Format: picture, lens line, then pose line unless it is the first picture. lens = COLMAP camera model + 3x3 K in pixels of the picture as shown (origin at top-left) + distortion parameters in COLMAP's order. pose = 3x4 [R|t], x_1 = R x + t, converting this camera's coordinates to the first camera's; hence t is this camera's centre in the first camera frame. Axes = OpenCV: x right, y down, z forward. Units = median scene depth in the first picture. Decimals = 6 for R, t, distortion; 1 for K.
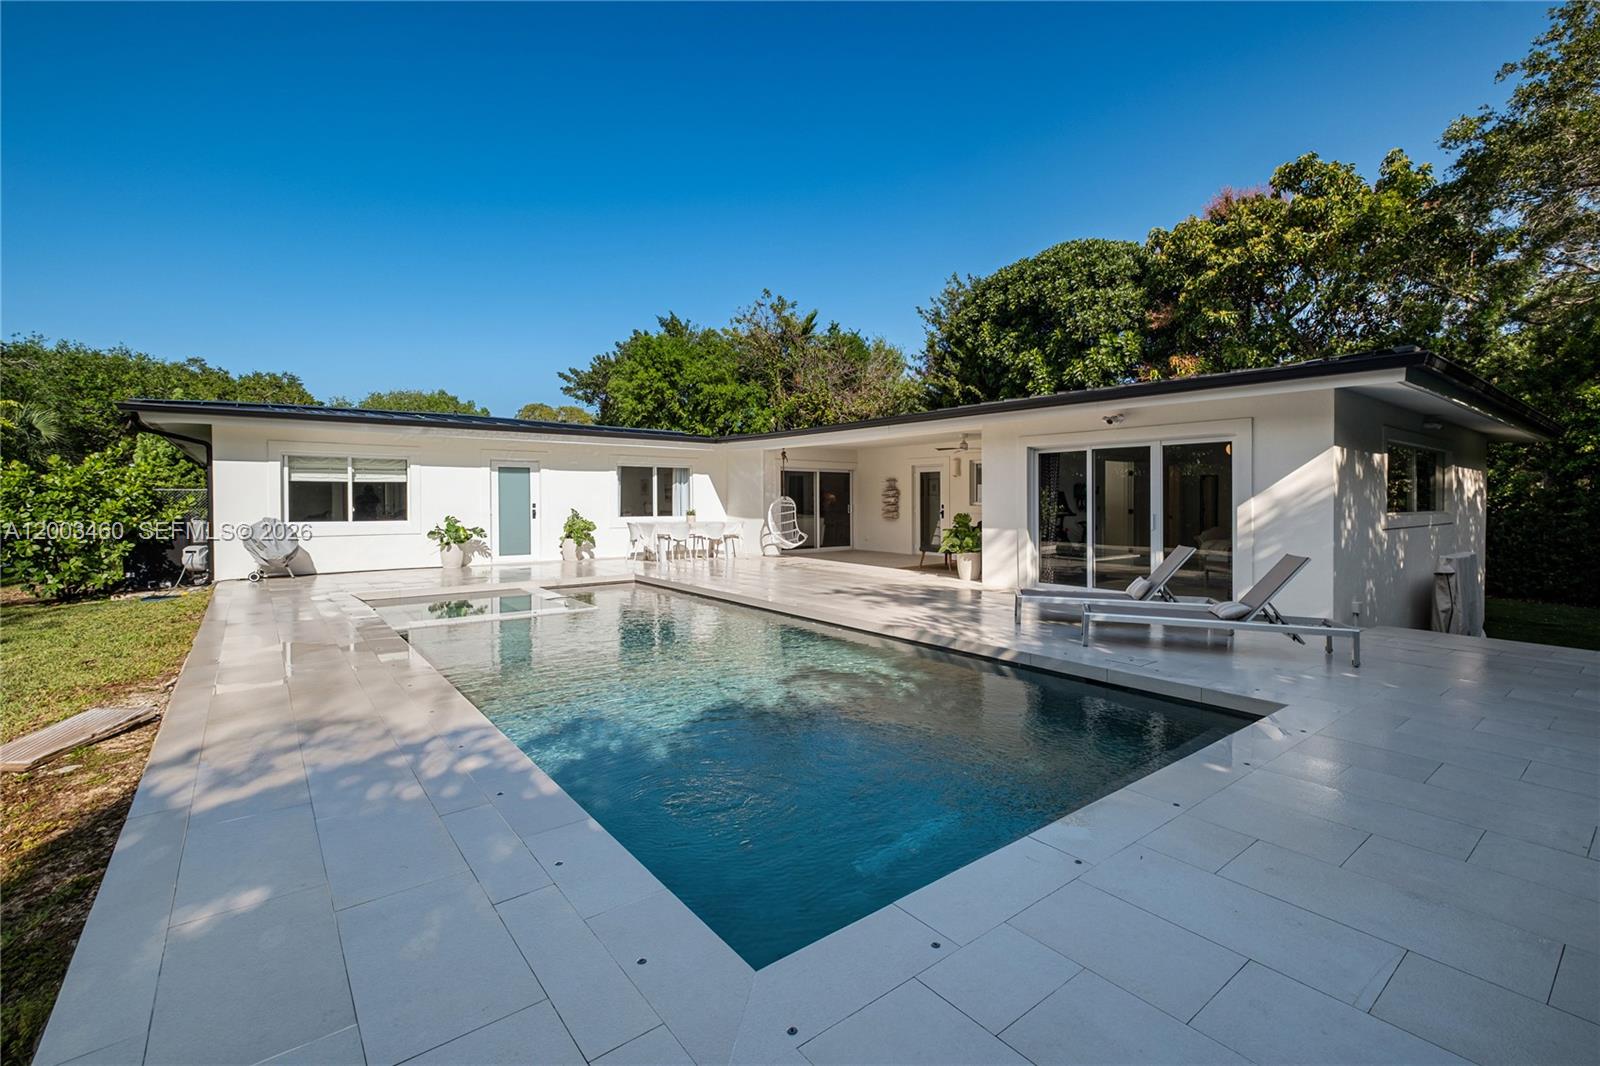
lens RADIAL K [[714.8, 0, 826.5], [0, 714.8, 502.1], [0, 0, 1]] dist [0.003089, -0.004592]
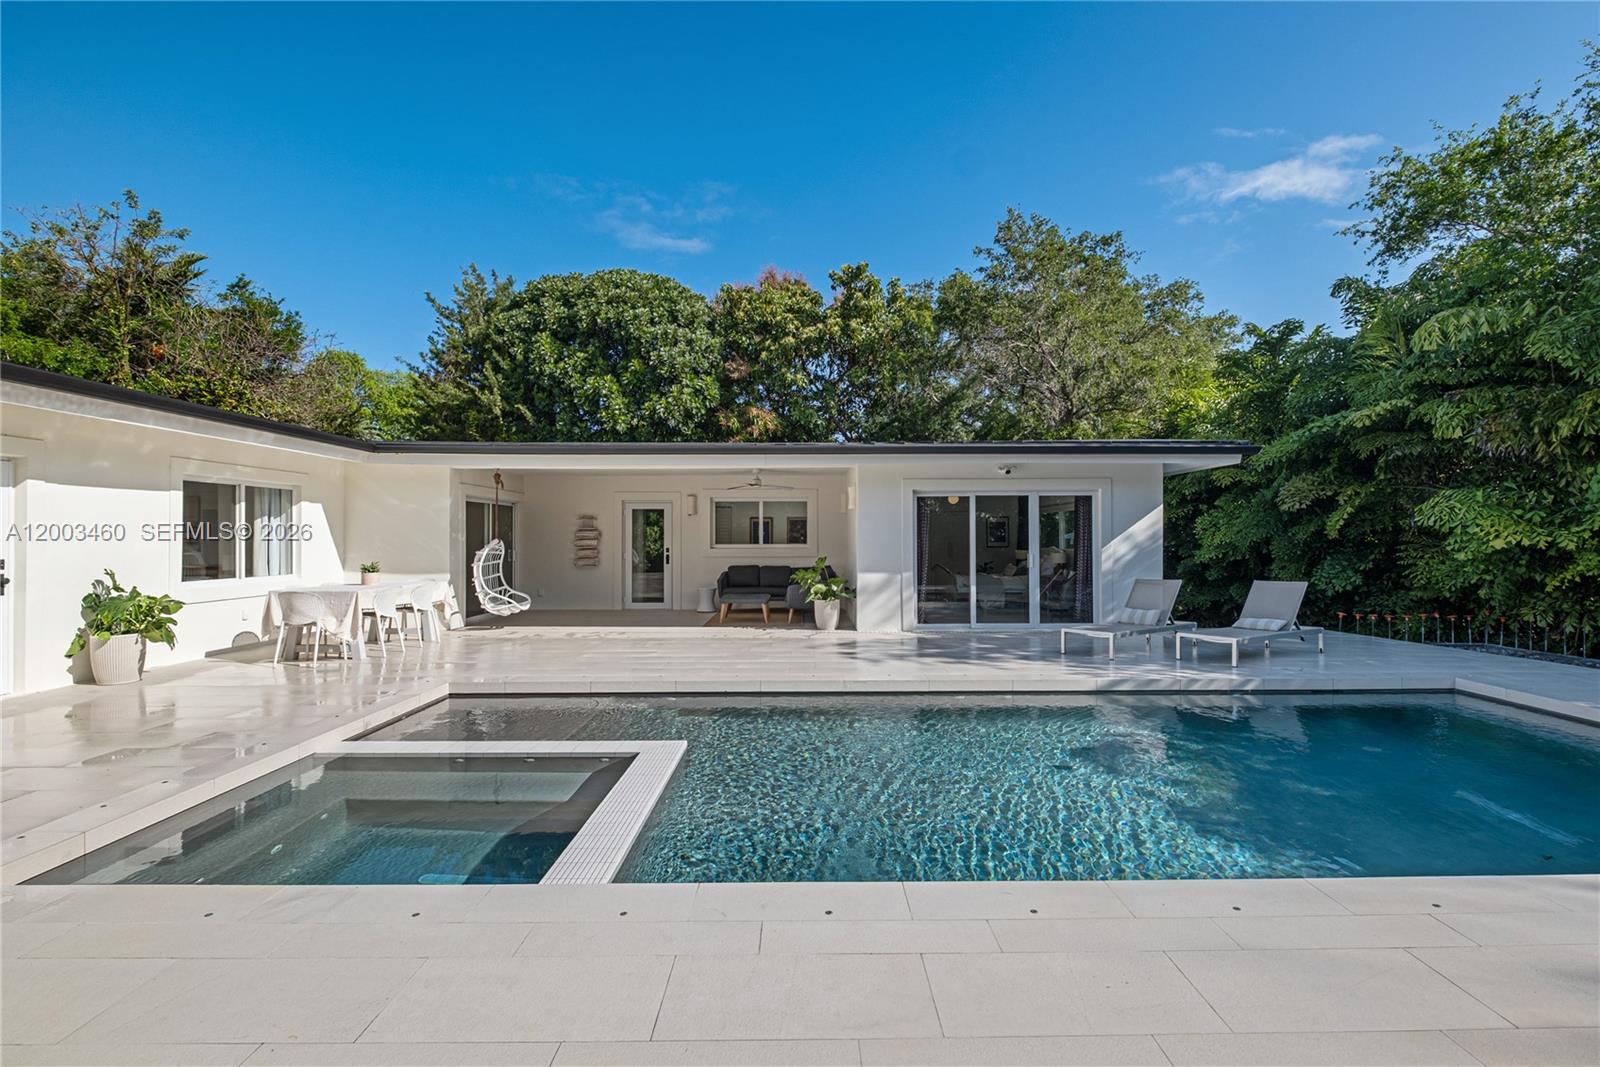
lens RADIAL K [[714.8, 0, 808.7], [0, 714.8, 530.9], [0, 0, 1]] dist [0.003089, -0.004592]
pose [[0.610530, 0.003405, 0.791986, -0.400391], [0.005138, 0.999953, -0.008260, -0.008666], [-0.791977, 0.009112, 0.610483, 0.339942]]
